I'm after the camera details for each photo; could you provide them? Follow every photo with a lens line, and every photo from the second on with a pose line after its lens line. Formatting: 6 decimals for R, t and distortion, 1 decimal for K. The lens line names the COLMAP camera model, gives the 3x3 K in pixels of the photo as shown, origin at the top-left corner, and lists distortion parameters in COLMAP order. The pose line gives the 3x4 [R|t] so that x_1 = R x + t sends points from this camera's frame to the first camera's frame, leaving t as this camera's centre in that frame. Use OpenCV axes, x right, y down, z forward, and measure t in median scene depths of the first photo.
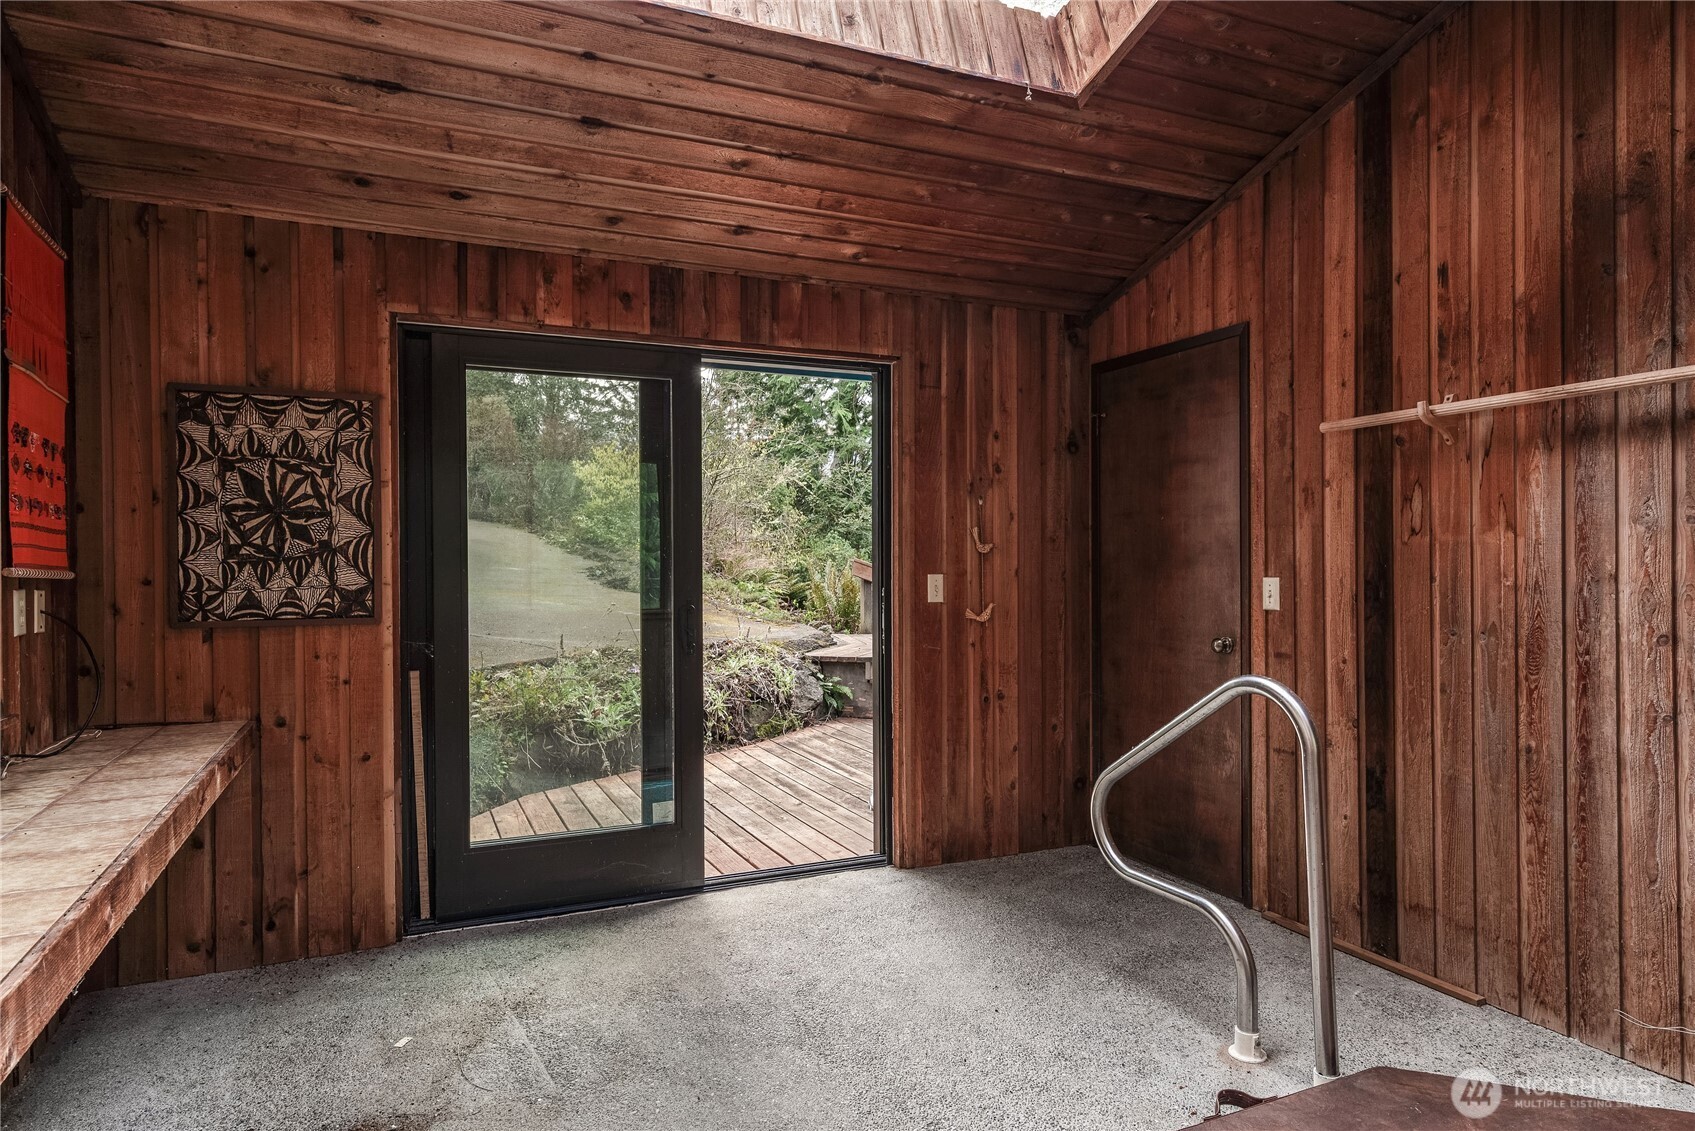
lens RADIAL K [[1009.6, 0, 848.3], [0, 1009.6, 569.0], [0, 0, 1]] dist [0.008524, -0.001502]
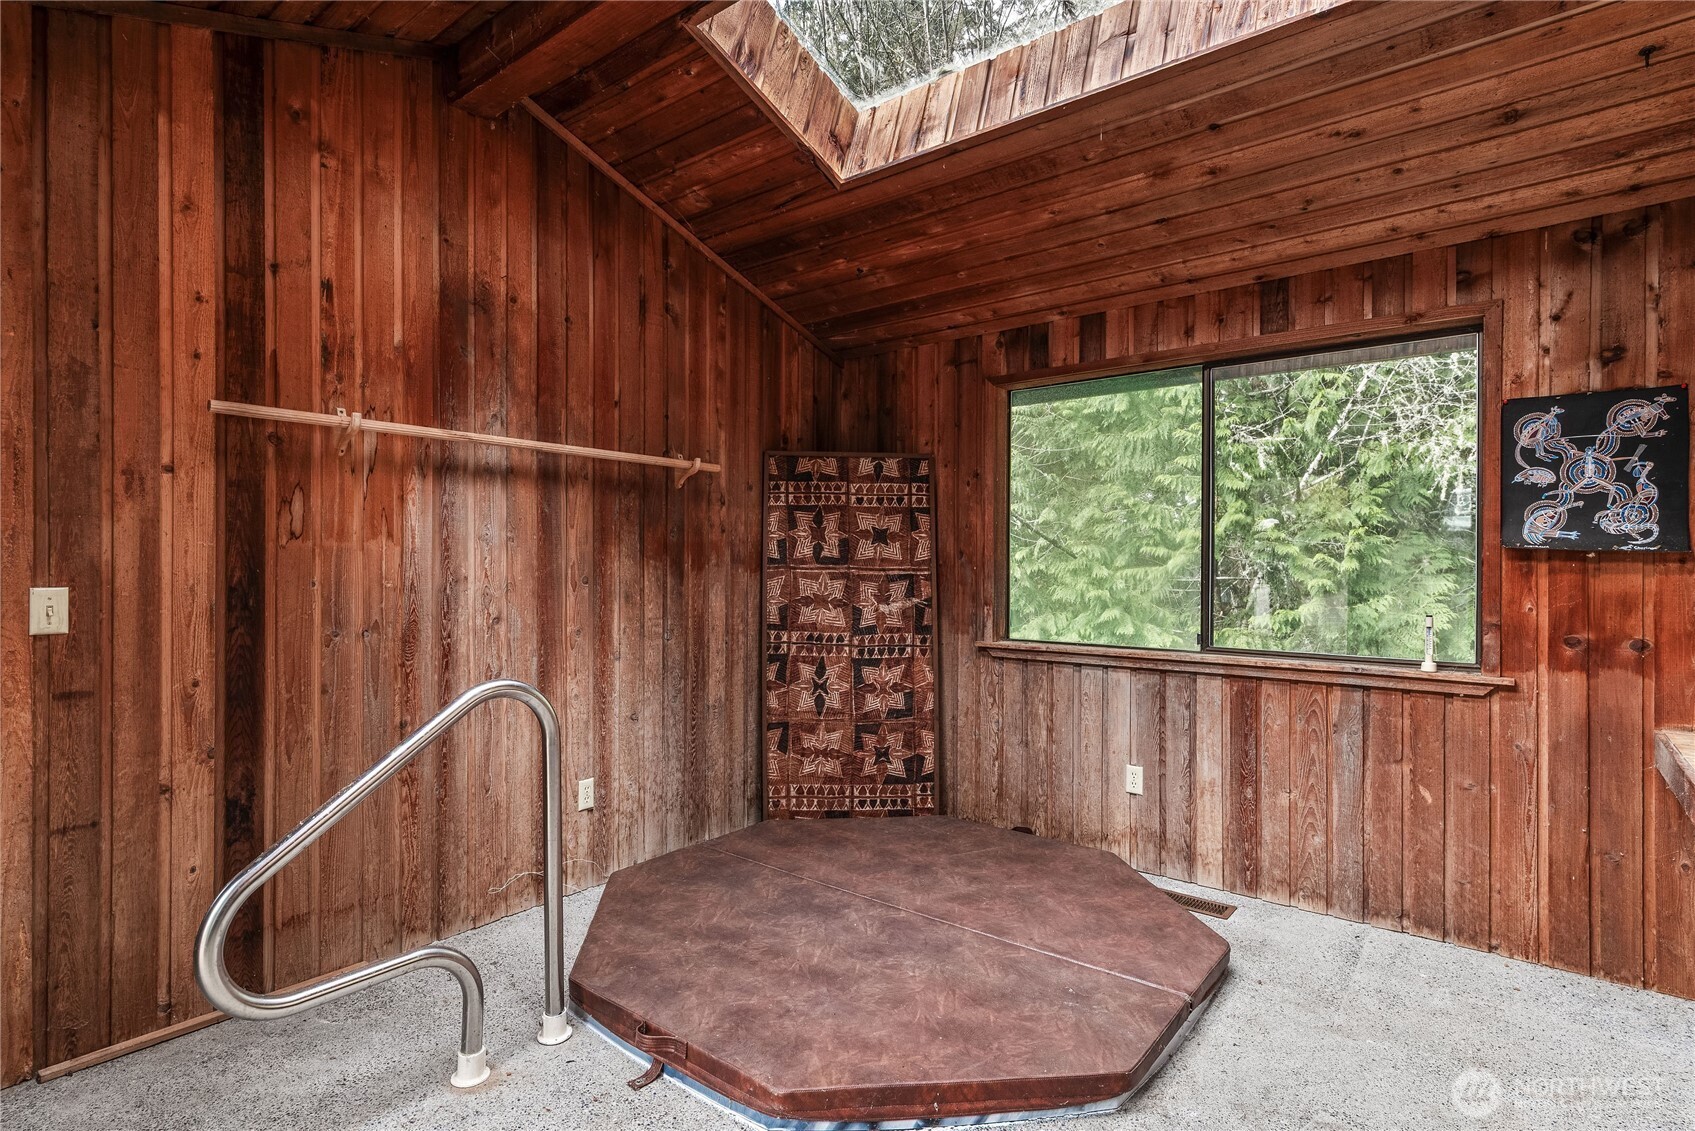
lens RADIAL K [[868.4, 0, 850.3], [0, 868.4, 565.0], [0, 0, 1]] dist [0.006489, 0.000184]
pose [[-0.461169, 0.006896, 0.887285, -0.451852], [0.006198, 0.999970, -0.004550, -0.001389], [-0.887290, 0.003401, -0.461199, 0.943434]]
